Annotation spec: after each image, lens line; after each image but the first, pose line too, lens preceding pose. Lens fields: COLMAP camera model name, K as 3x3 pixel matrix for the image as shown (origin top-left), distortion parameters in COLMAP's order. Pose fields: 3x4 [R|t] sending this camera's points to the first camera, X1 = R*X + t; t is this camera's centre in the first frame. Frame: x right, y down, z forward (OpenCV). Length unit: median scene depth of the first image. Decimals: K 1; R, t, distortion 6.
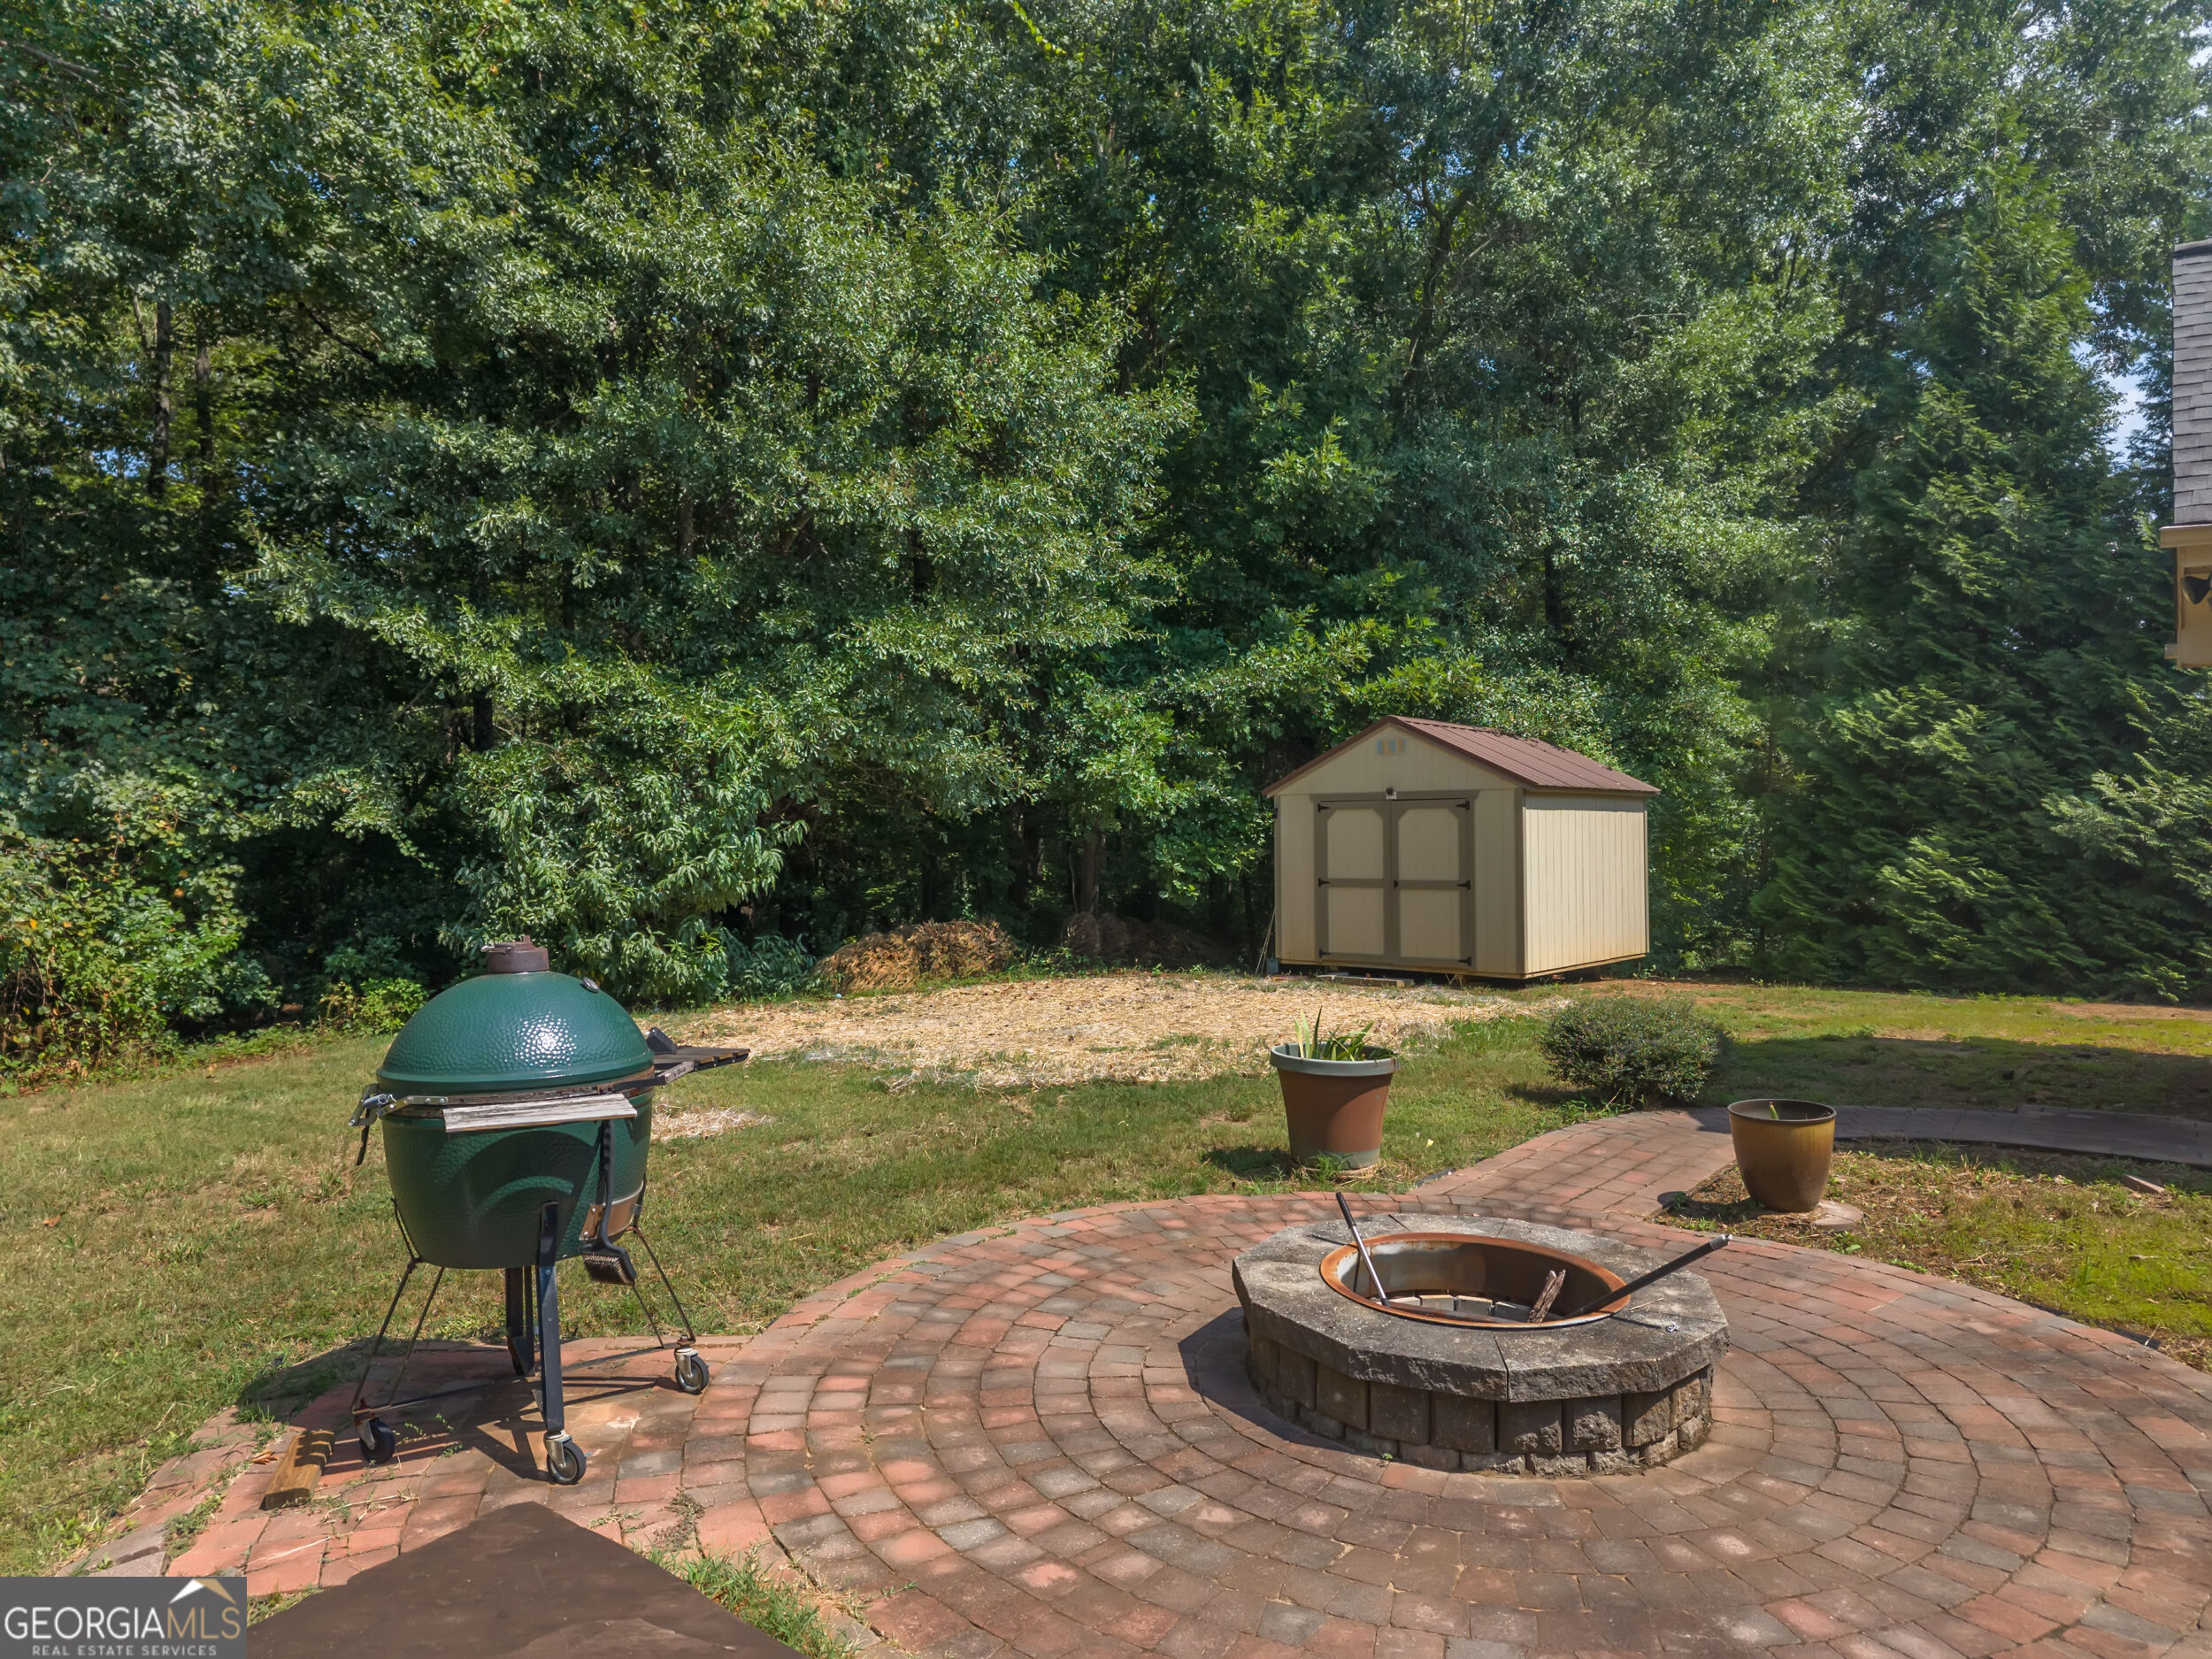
lens RADIAL K [[1462.9, 0, 1096.0], [0, 1462.9, 843.2], [0, 0, 1]] dist [0.050193, -0.061904]
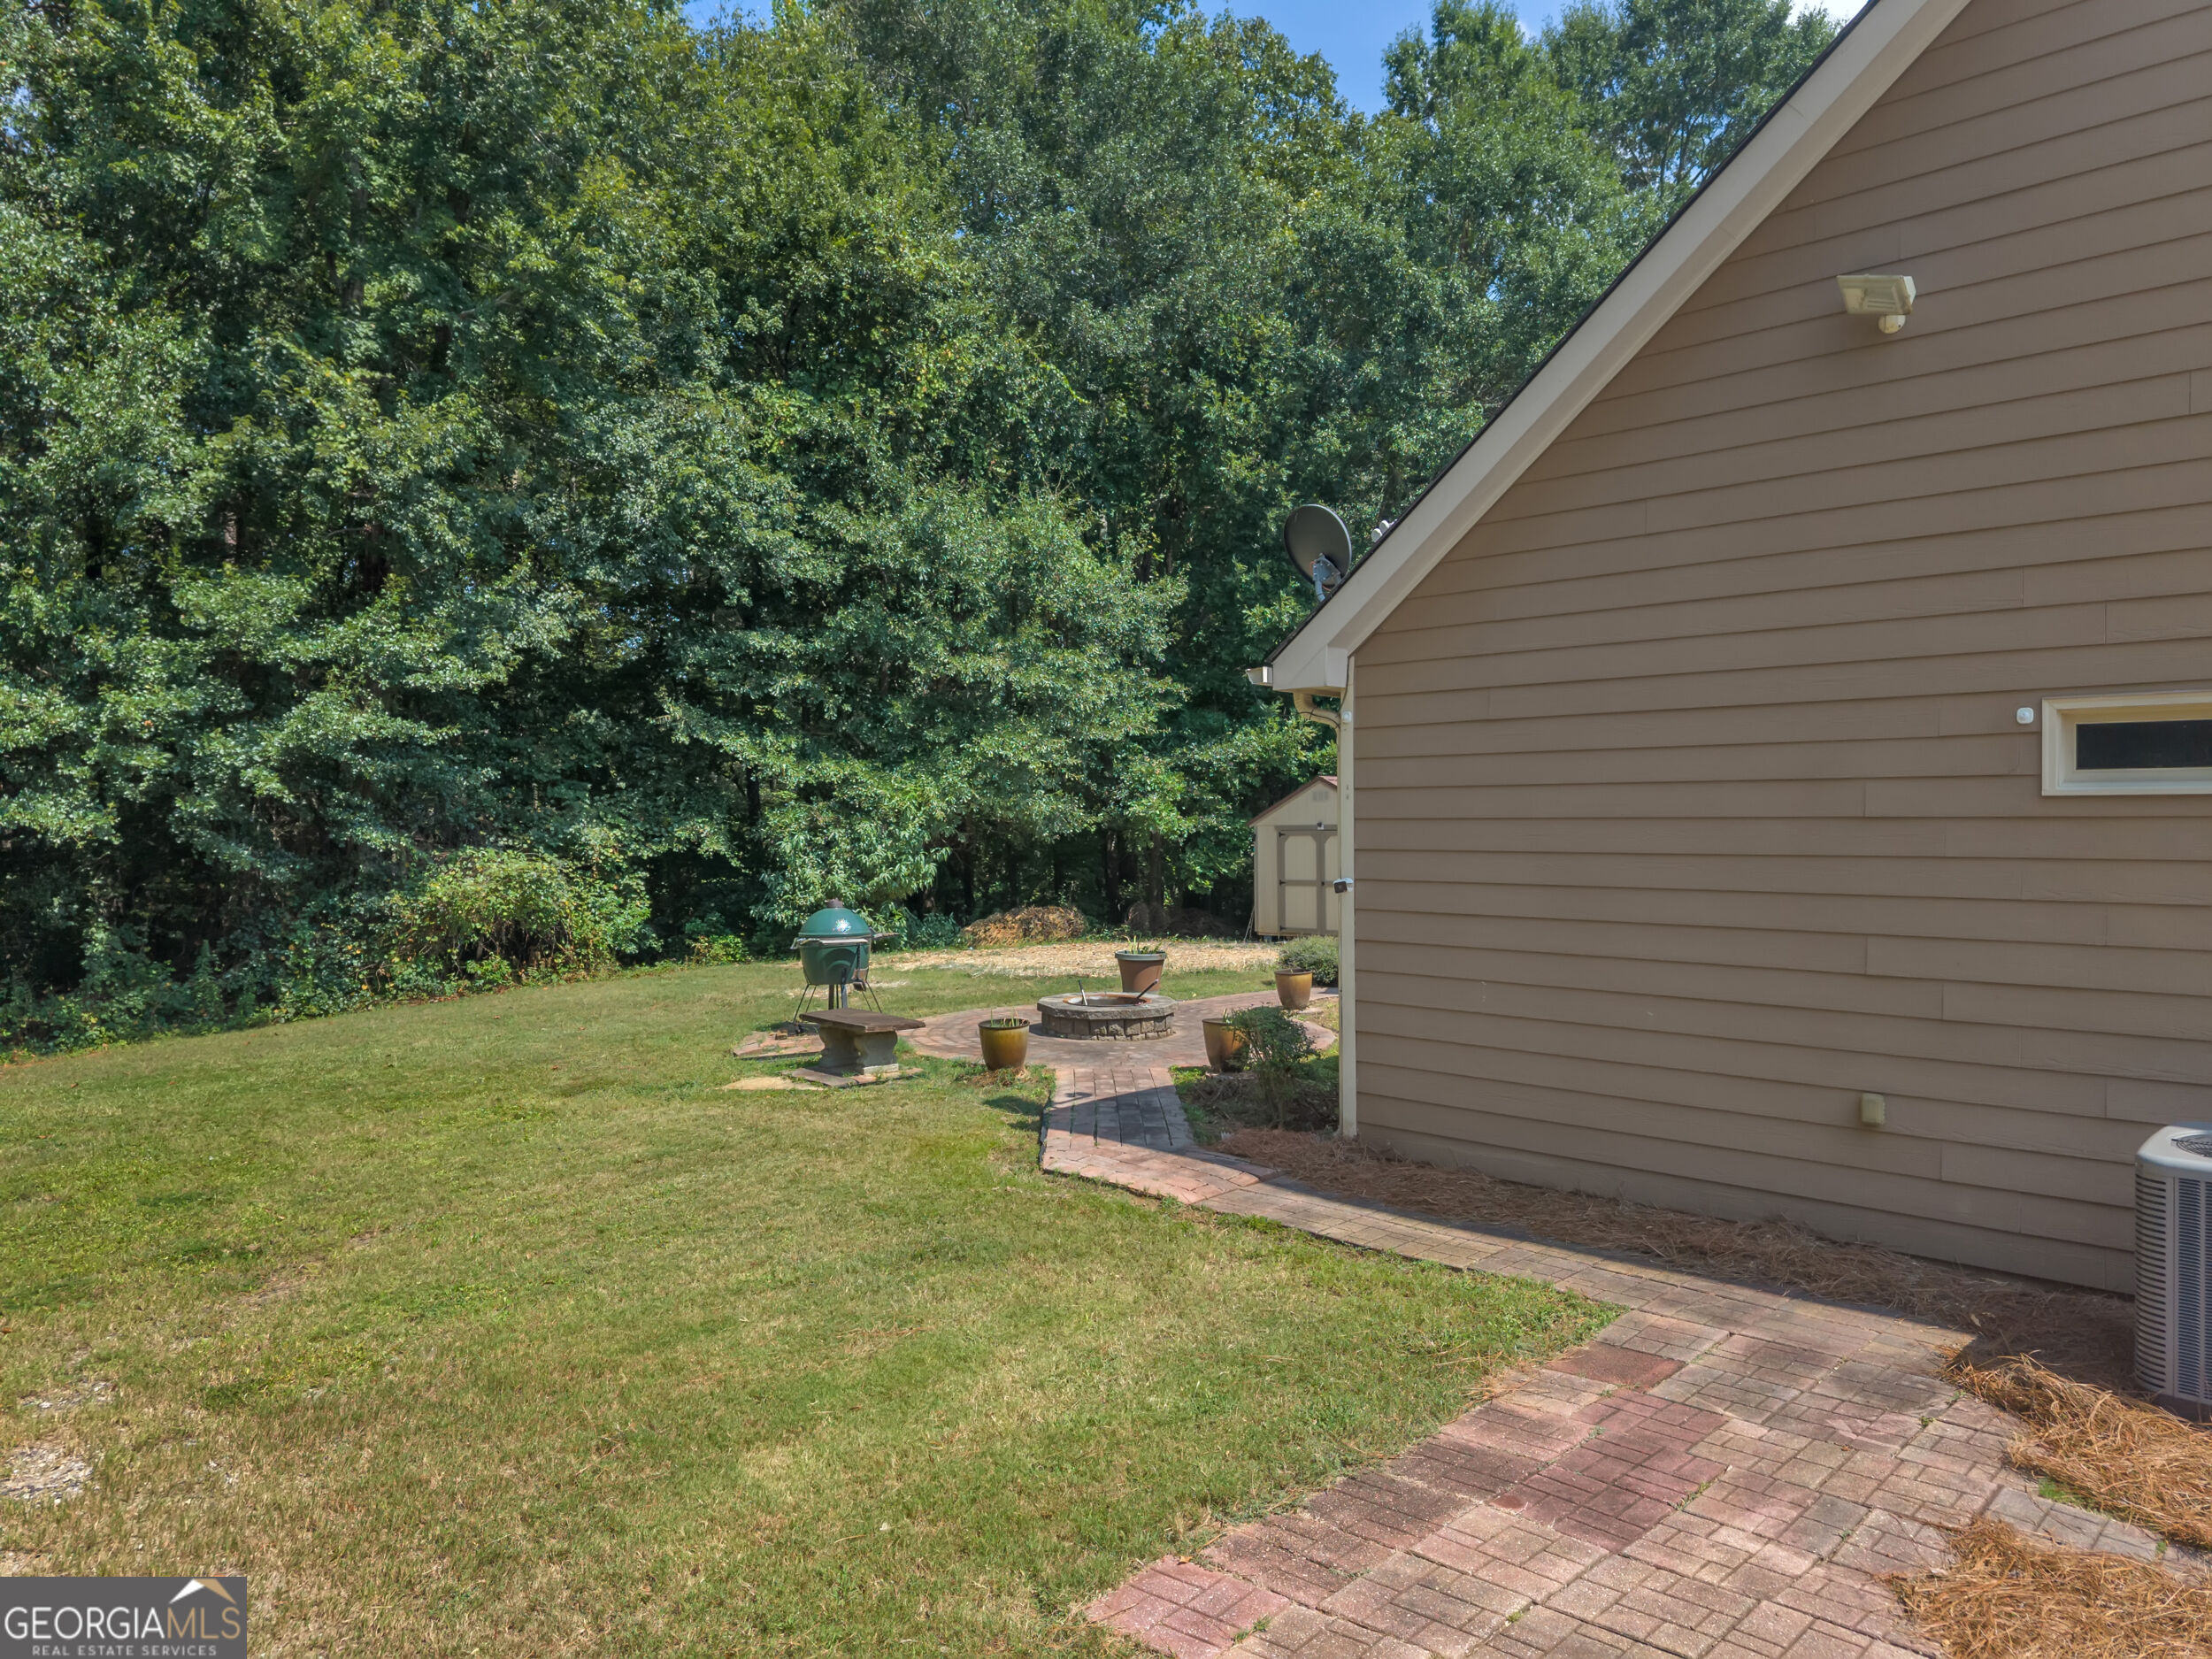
lens RADIAL K [[1462.9, 0, 1096.0], [0, 1462.9, 843.2], [0, 0, 1]] dist [0.050193, -0.061904]
pose [[0.991931, -0.001934, -0.126764, 0.203041], [0.002493, 0.999988, 0.004256, -0.027545], [0.126754, -0.004538, 0.991924, -0.736191]]
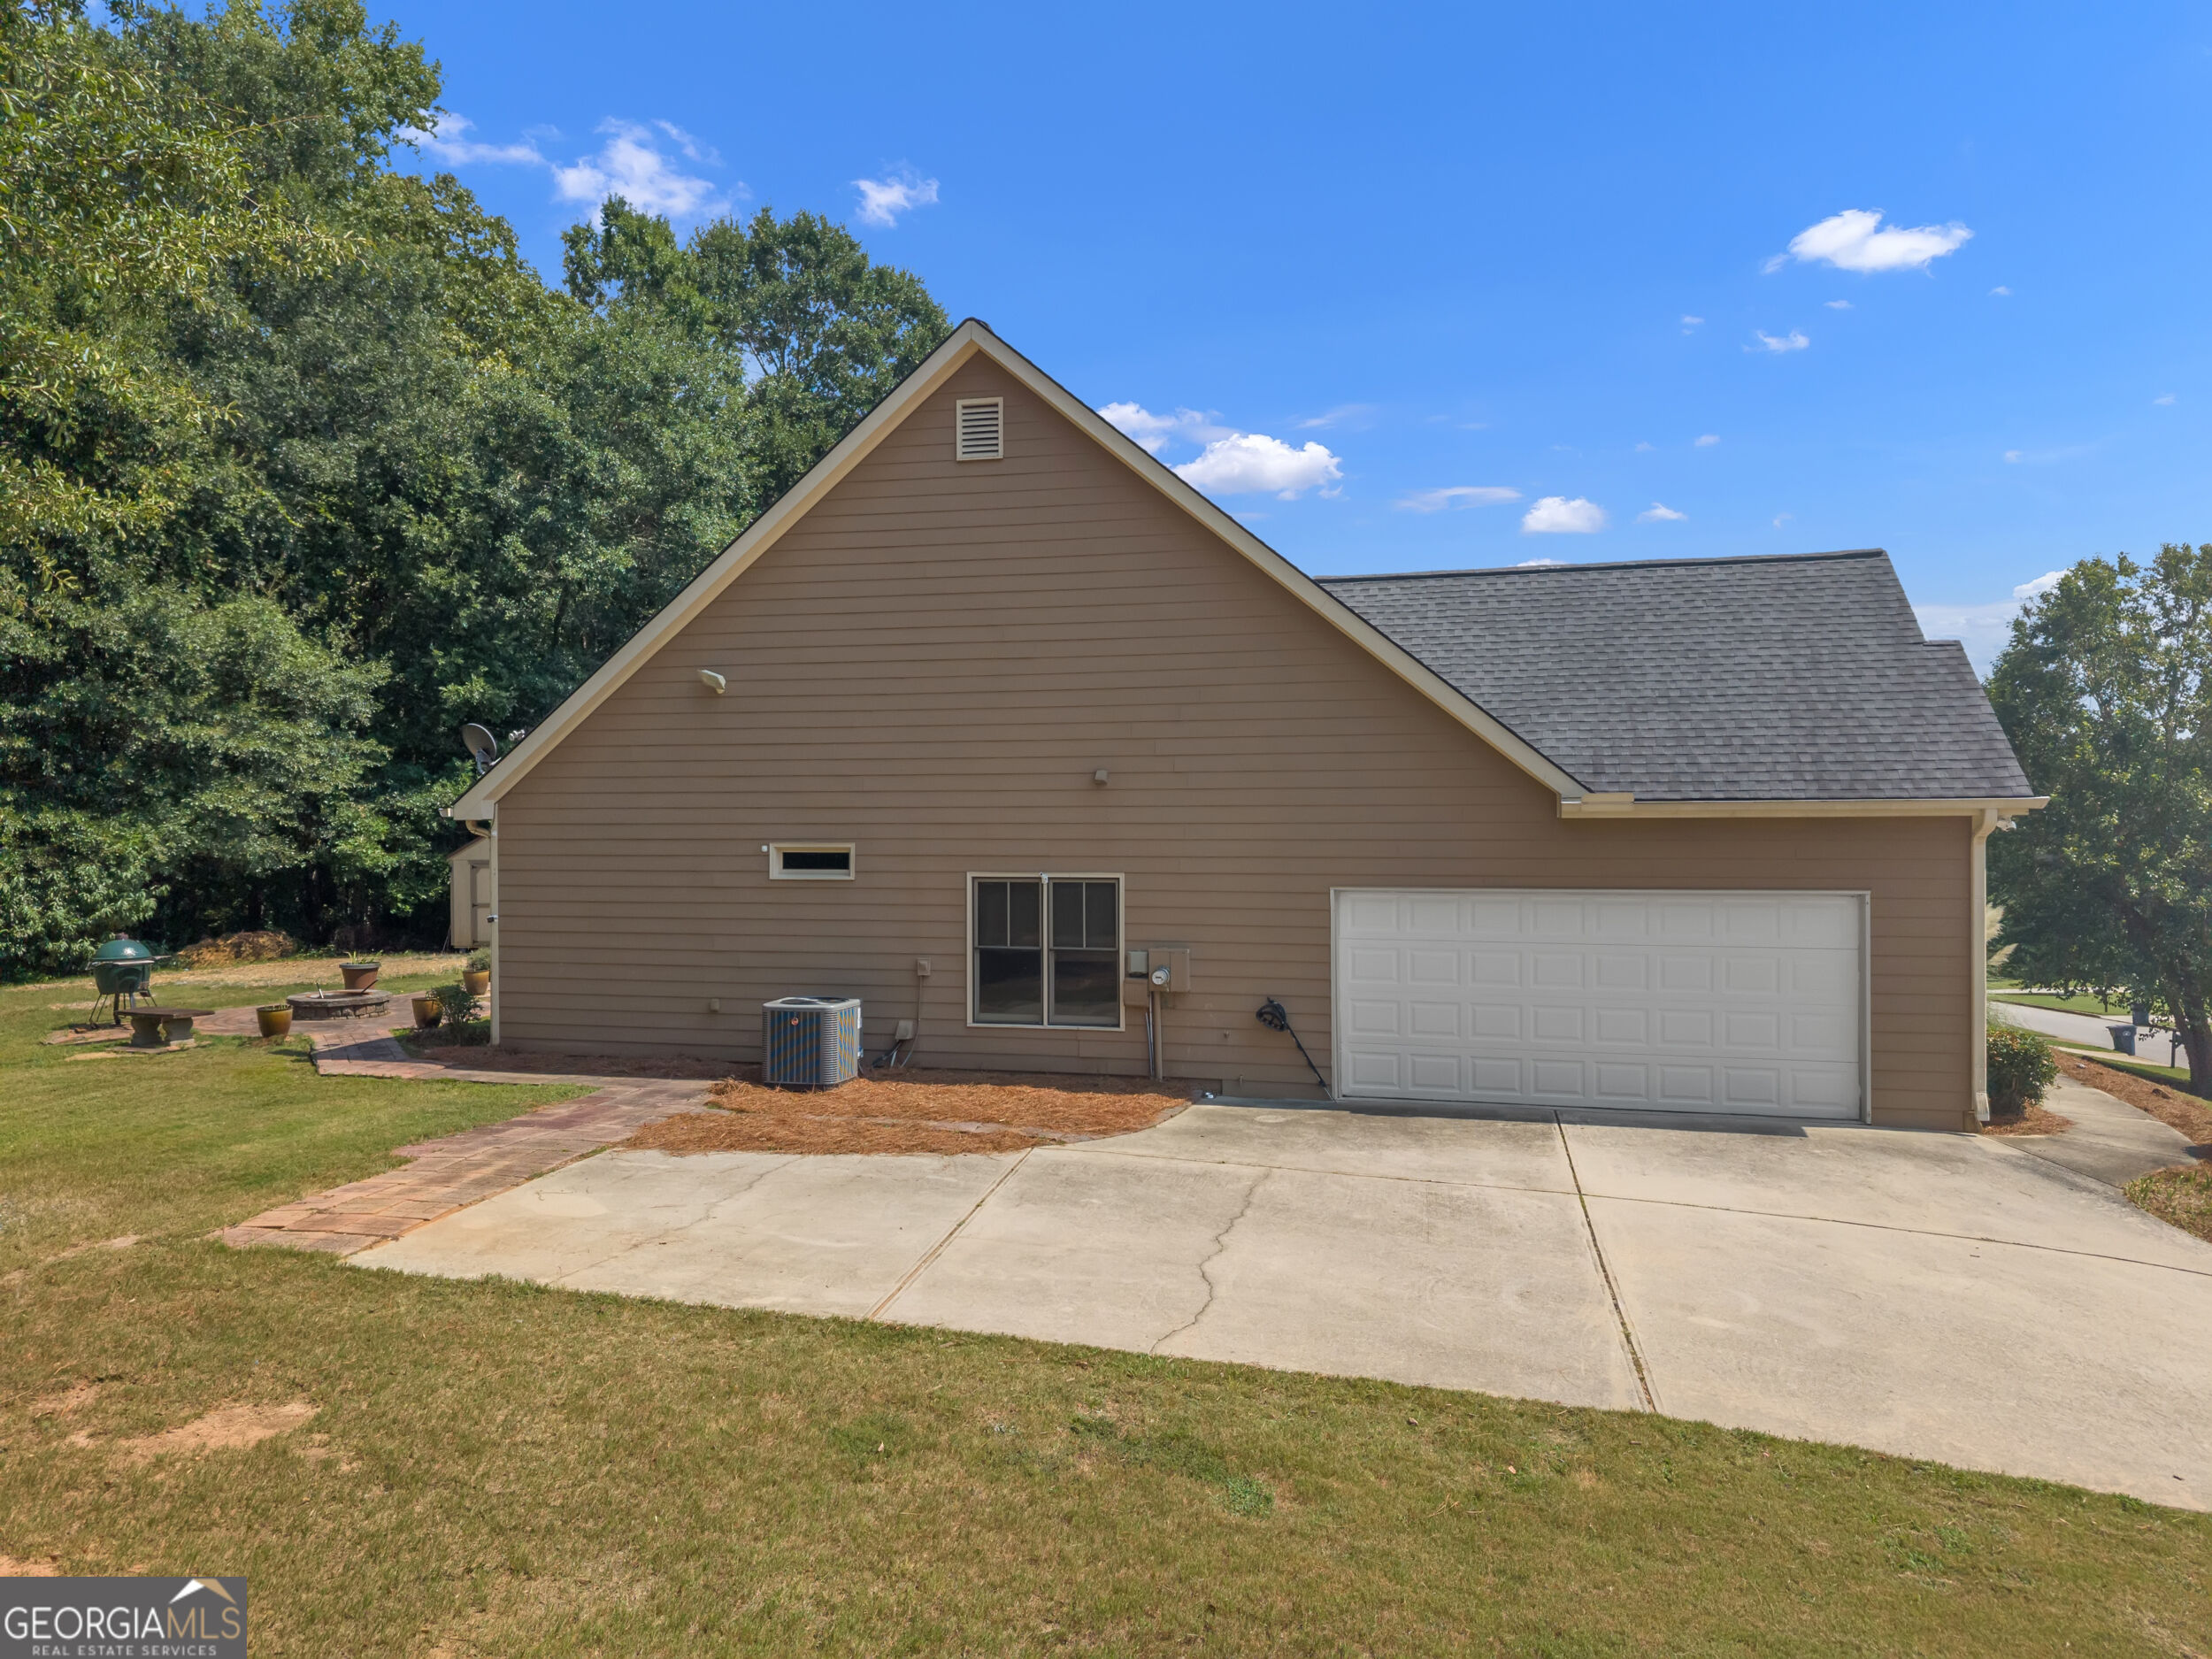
lens RADIAL K [[1462.9, 0, 1096.0], [0, 1462.9, 843.2], [0, 0, 1]] dist [0.050193, -0.061904]
pose [[0.925302, -0.007446, 0.379159, 0.229467], [0.006944, 0.999972, 0.002689, -0.071399], [-0.379168, 0.000145, 0.925328, -1.468953]]
